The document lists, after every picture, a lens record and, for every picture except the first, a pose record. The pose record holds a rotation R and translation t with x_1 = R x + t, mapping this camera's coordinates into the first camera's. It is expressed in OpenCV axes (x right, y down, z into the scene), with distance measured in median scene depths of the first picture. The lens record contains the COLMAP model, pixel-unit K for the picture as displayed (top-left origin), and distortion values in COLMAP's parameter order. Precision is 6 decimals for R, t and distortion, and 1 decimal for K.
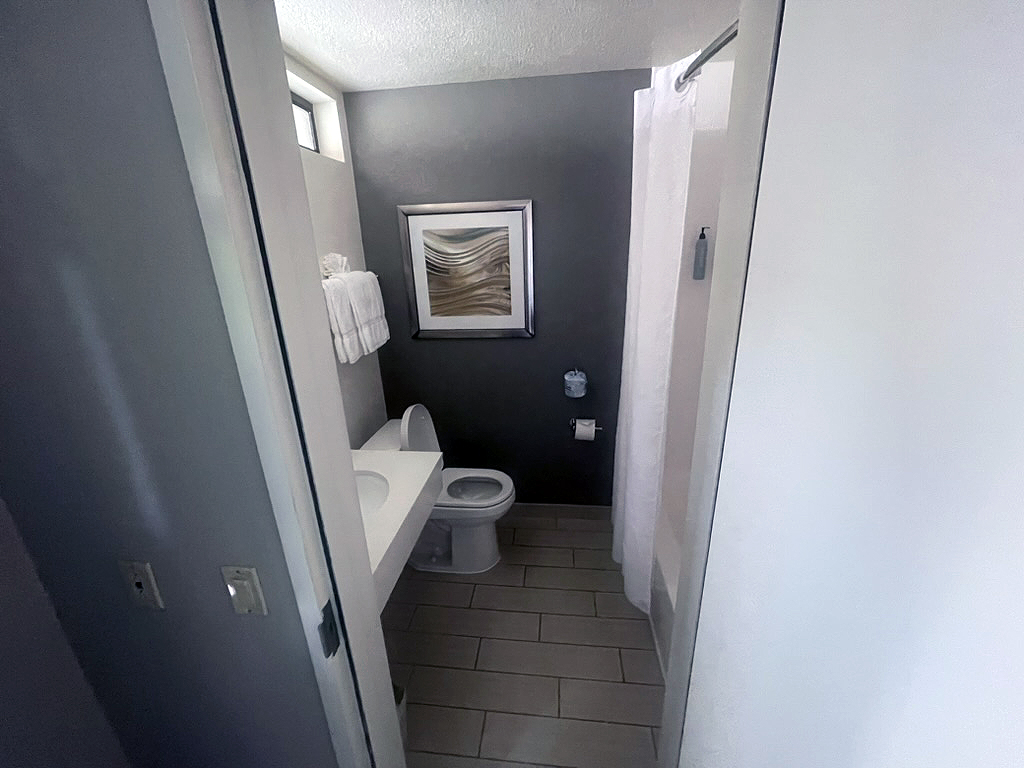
lens RADIAL K [[416.2, 0, 508.1], [0, 416.2, 381.2], [0, 0, 1]] dist [-0.003629, 0.000891]
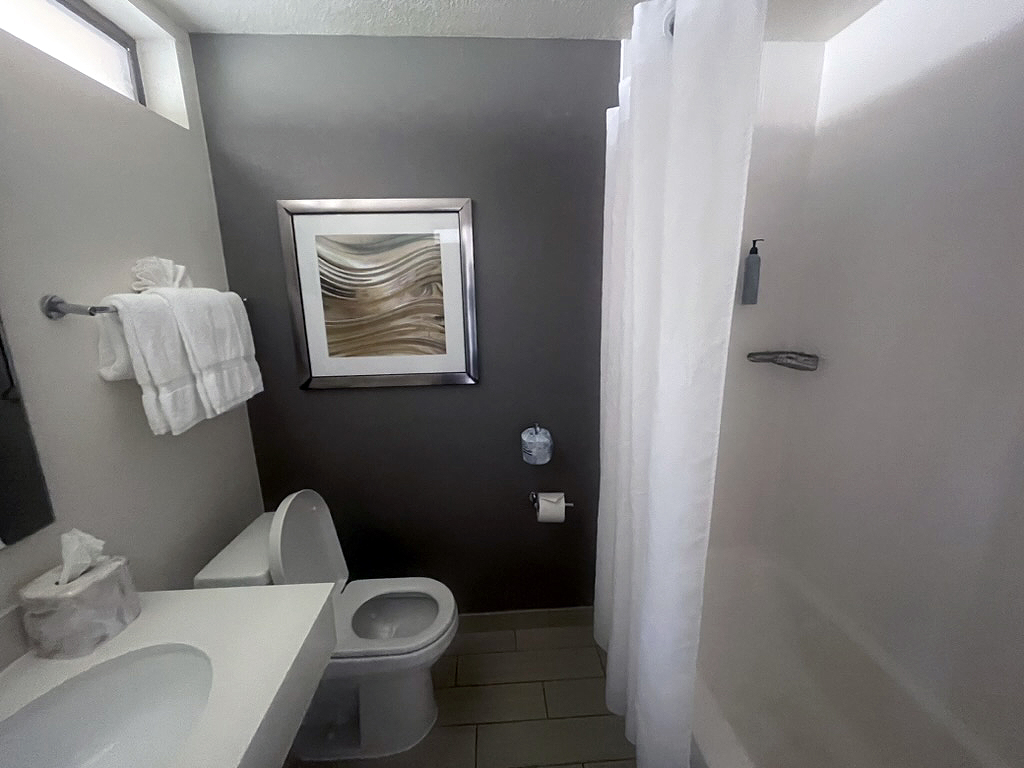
lens RADIAL K [[416.2, 0, 510.7], [0, 416.2, 375.6], [0, 0, 1]] dist [-0.003629, 0.000891]
pose [[0.984459, -0.020430, 0.174421, -0.008763], [0.042104, 0.991700, -0.121480, -0.029543], [-0.170491, 0.126936, 0.977149, 0.285501]]
